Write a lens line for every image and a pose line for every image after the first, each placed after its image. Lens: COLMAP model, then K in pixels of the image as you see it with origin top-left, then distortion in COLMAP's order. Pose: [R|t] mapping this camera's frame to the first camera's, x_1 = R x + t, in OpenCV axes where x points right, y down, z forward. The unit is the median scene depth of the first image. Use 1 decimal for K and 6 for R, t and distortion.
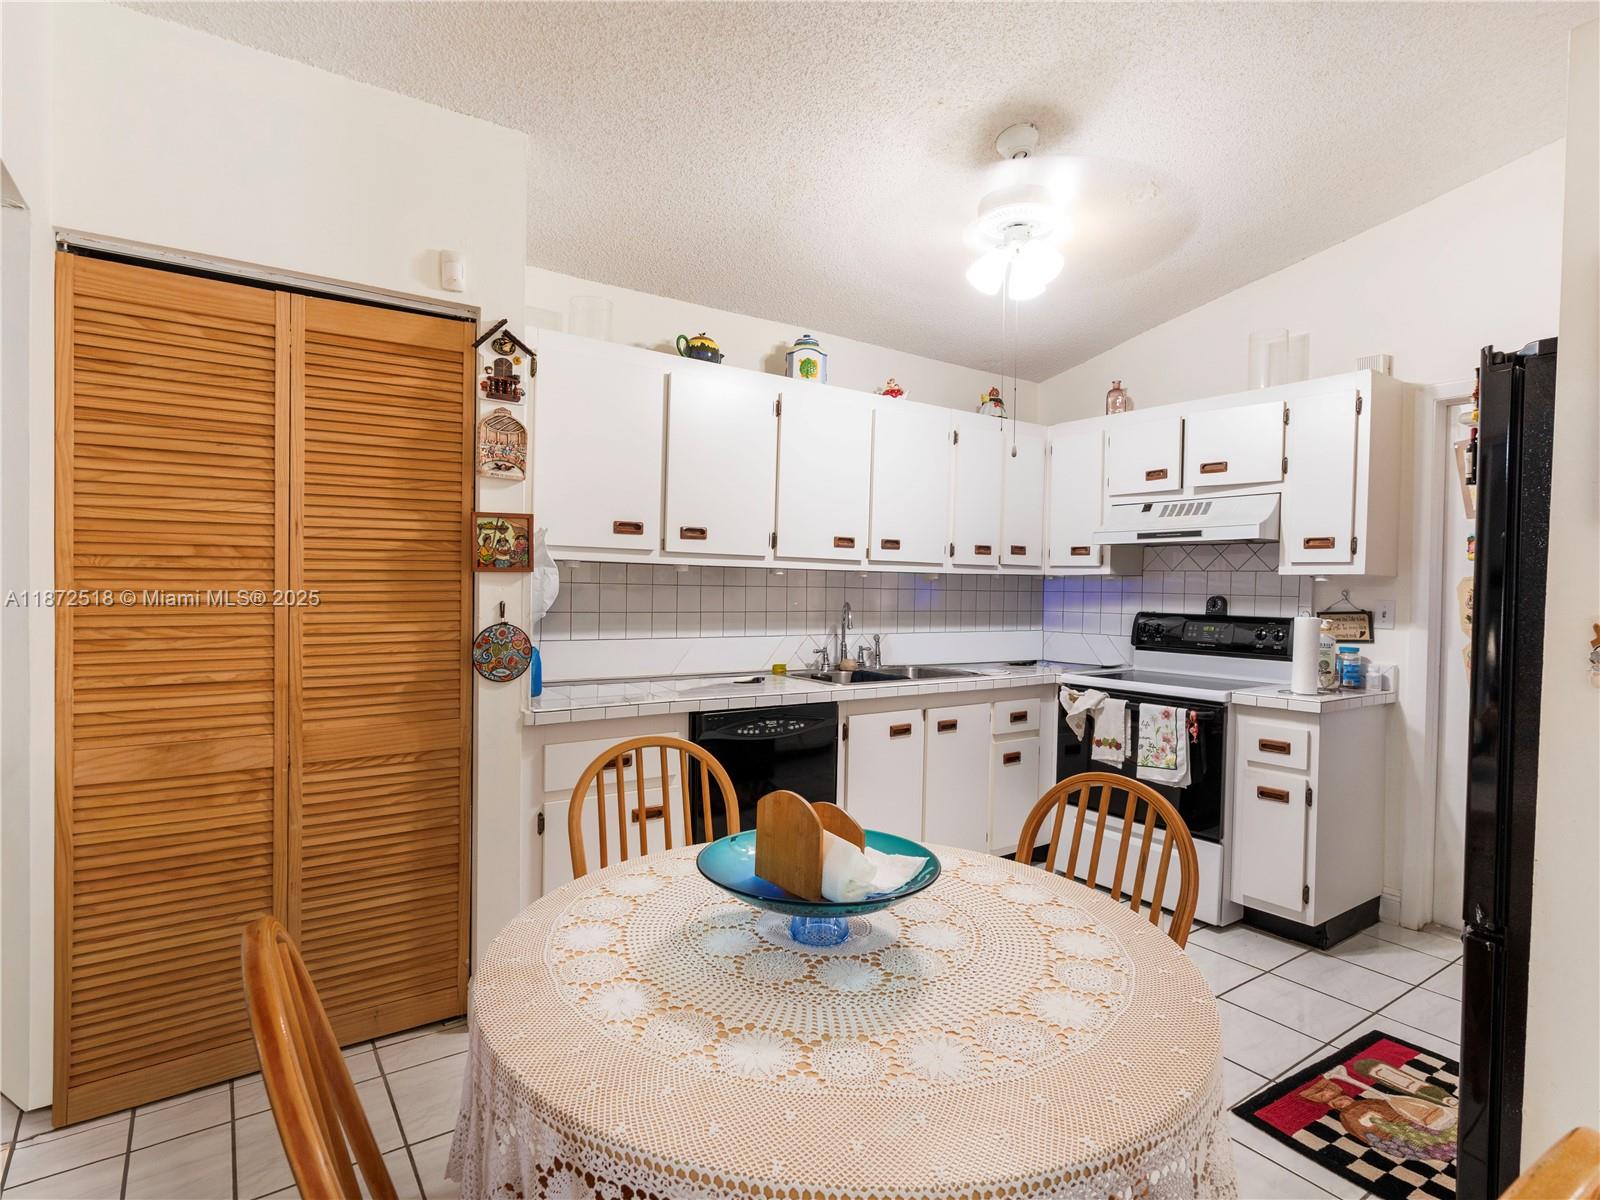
lens RADIAL K [[822.5, 0, 786.8], [0, 822.5, 595.6], [0, 0, 1]] dist [-0.011464, 0.002522]
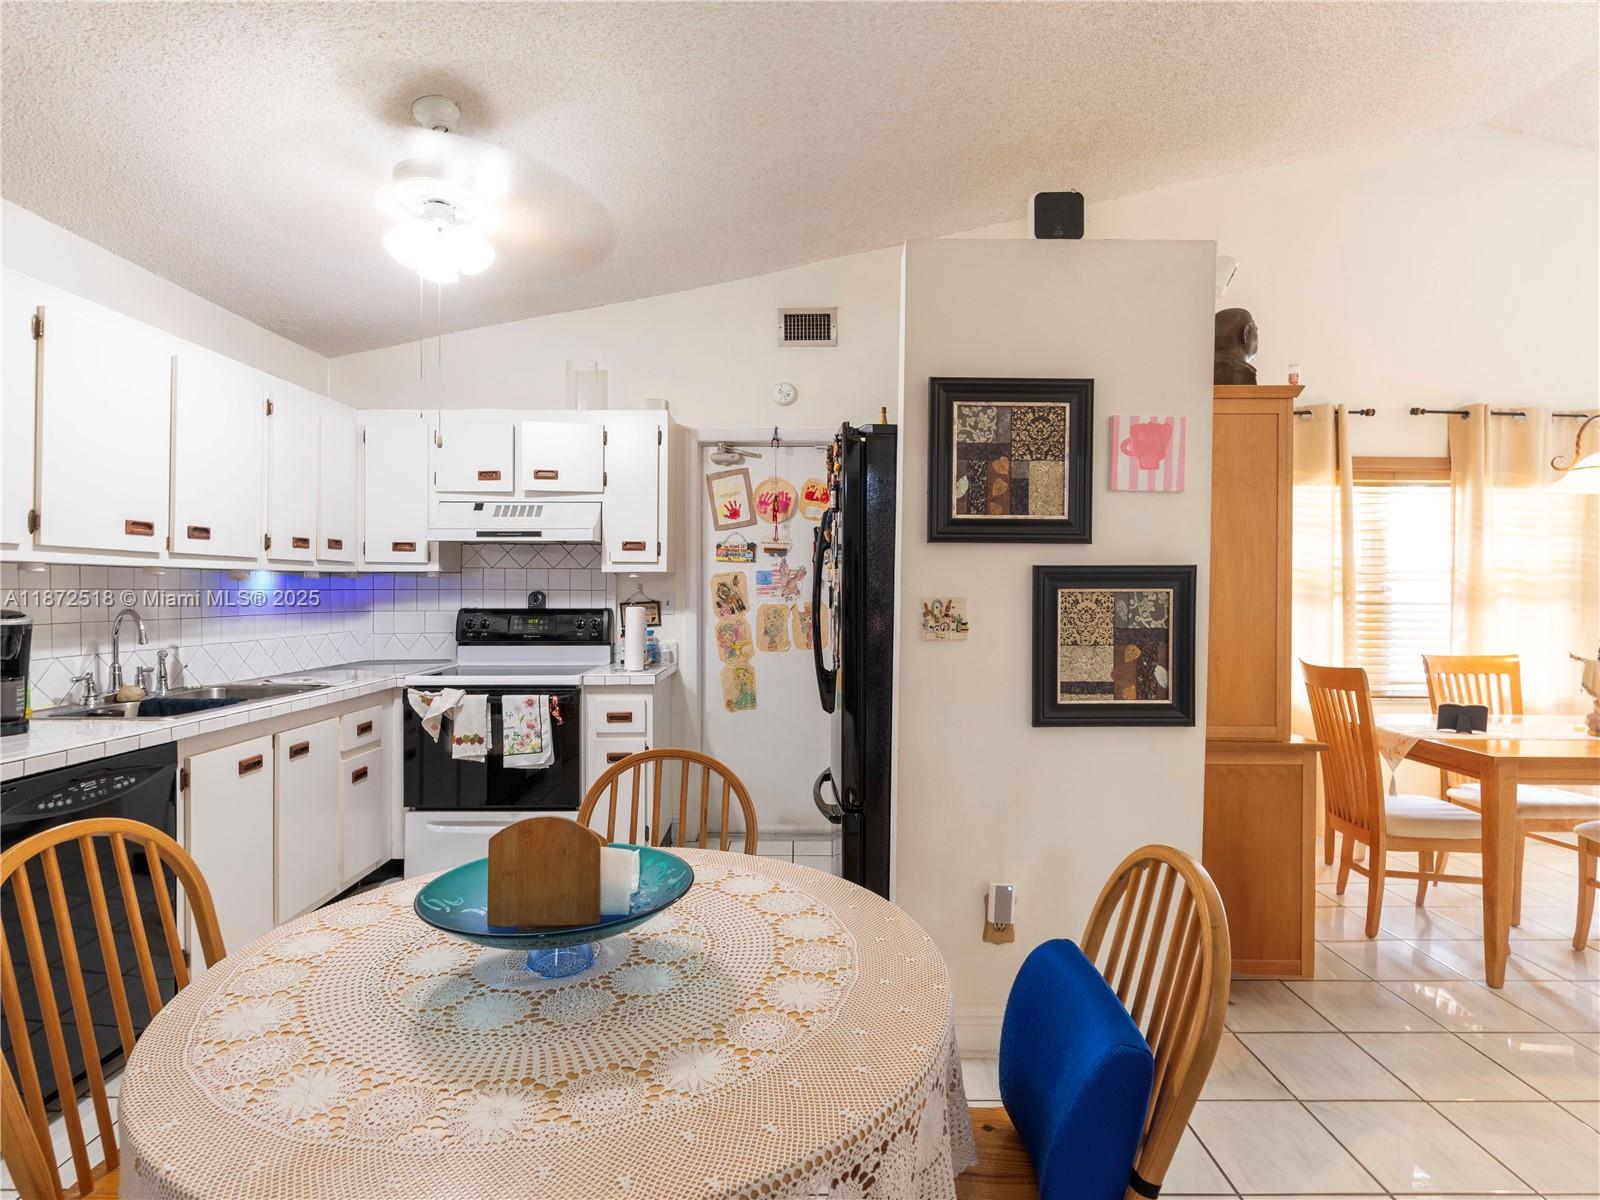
lens RADIAL K [[822.5, 0, 807.3], [0, 822.5, 595.8], [0, 0, 1]] dist [-0.011464, 0.002522]
pose [[0.568002, -0.022759, 0.822713, -0.202097], [0.018580, 0.999717, 0.014828, -0.003482], [-0.822818, 0.006863, 0.568264, 0.090021]]
